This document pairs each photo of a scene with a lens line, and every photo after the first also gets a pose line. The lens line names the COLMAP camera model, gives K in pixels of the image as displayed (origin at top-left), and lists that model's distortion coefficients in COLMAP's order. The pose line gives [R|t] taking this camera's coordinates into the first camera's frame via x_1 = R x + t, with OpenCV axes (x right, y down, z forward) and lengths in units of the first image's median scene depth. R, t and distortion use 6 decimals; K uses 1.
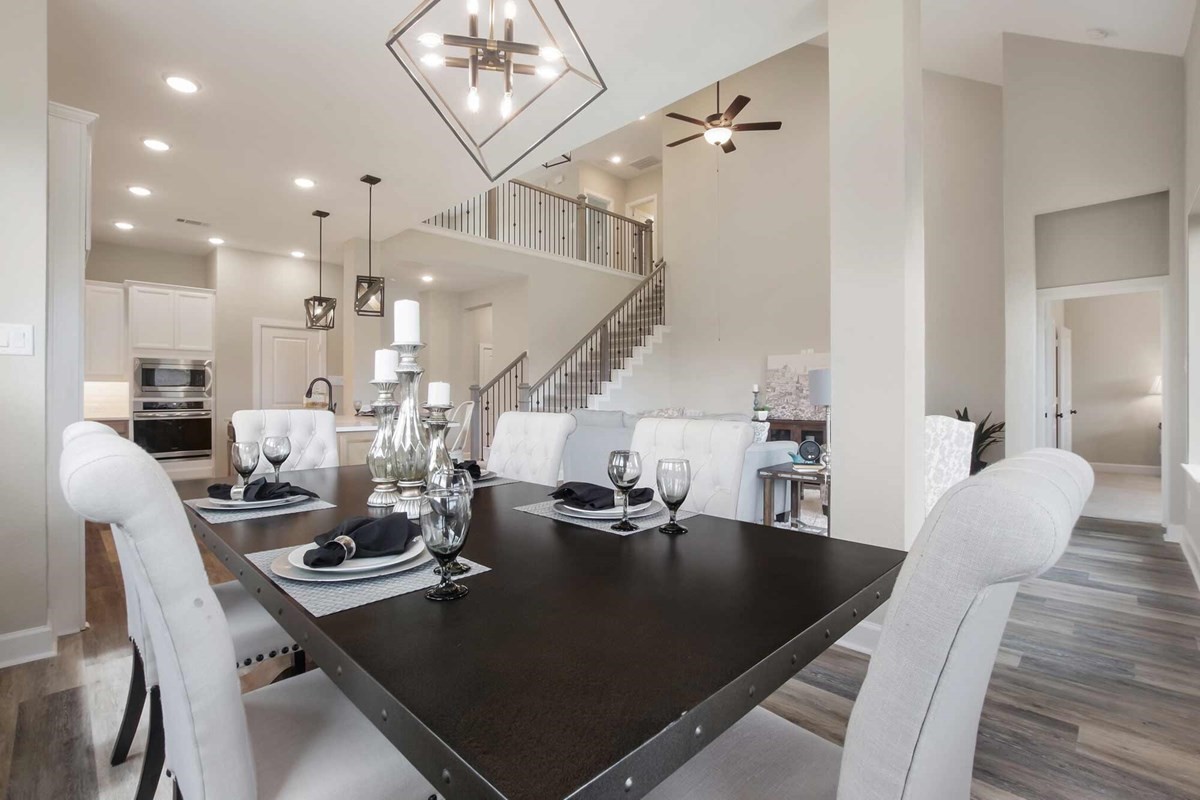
lens RADIAL K [[544.6, 0, 592.9], [0, 544.6, 394.4], [0, 0, 1]] dist [-0.023768, -0.000394]
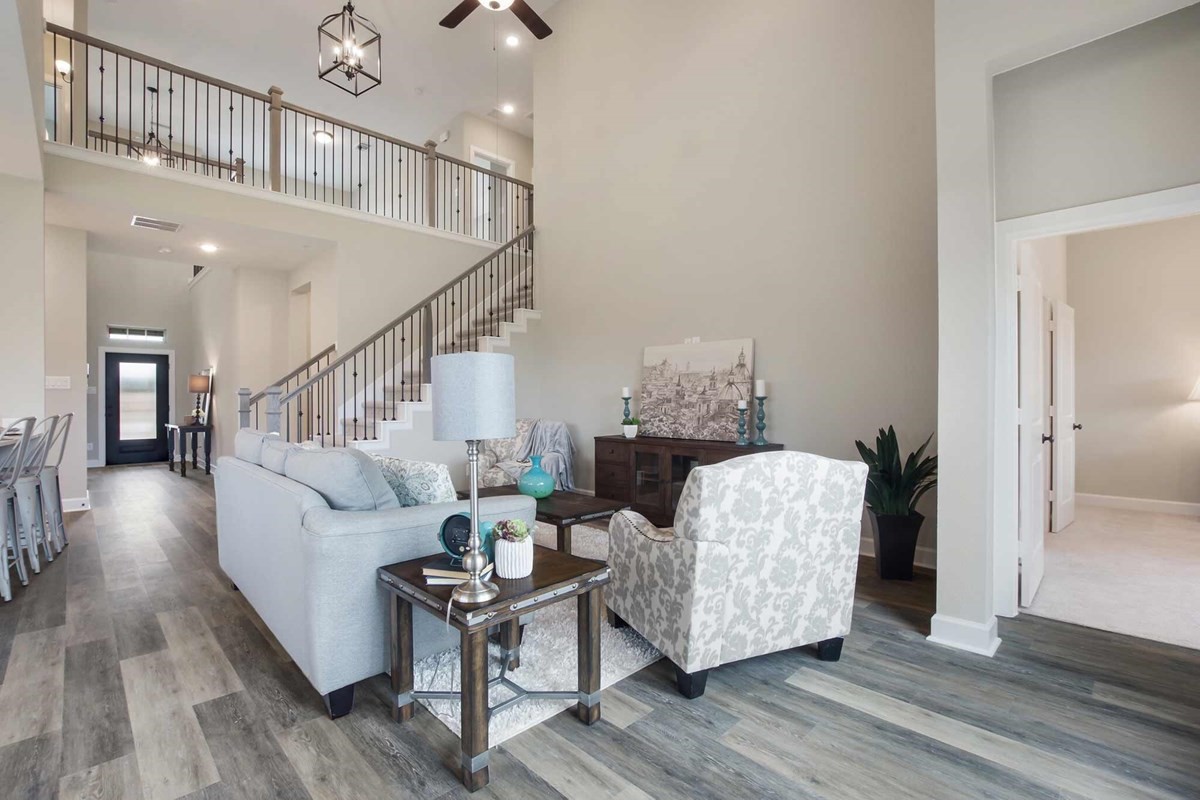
lens RADIAL K [[544.6, 0, 597.0], [0, 544.6, 398.4], [0, 0, 1]] dist [-0.023768, -0.000394]
pose [[0.999936, -0.000695, -0.011280, 0.279417], [0.000722, 0.999997, 0.002330, -0.005881], [0.011279, -0.002338, 0.999934, 0.294865]]
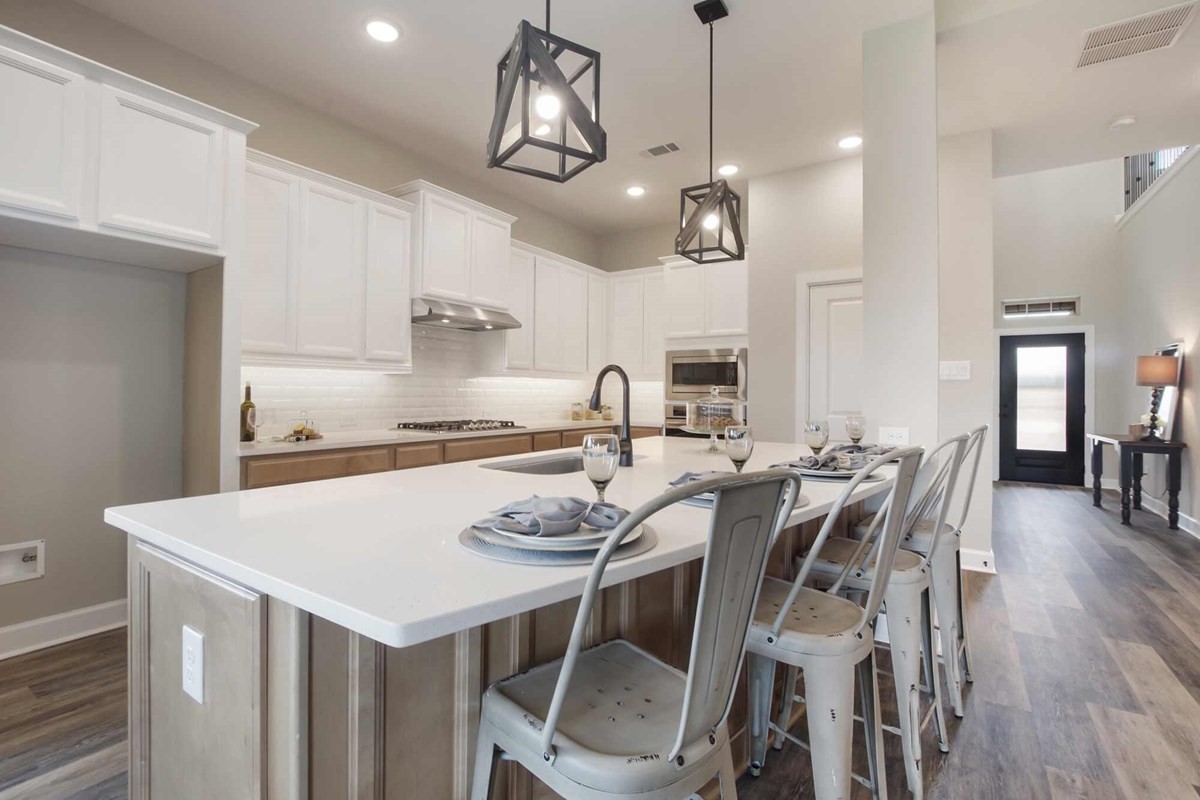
lens RADIAL K [[544.6, 0, 604.8], [0, 544.6, 397.2], [0, 0, 1]] dist [-0.023768, -0.000394]
pose [[0.203988, 0.008759, -0.978934, -0.053888], [-0.004154, 0.999959, 0.008081, -0.003852], [0.978965, 0.002418, 0.204016, 0.604172]]
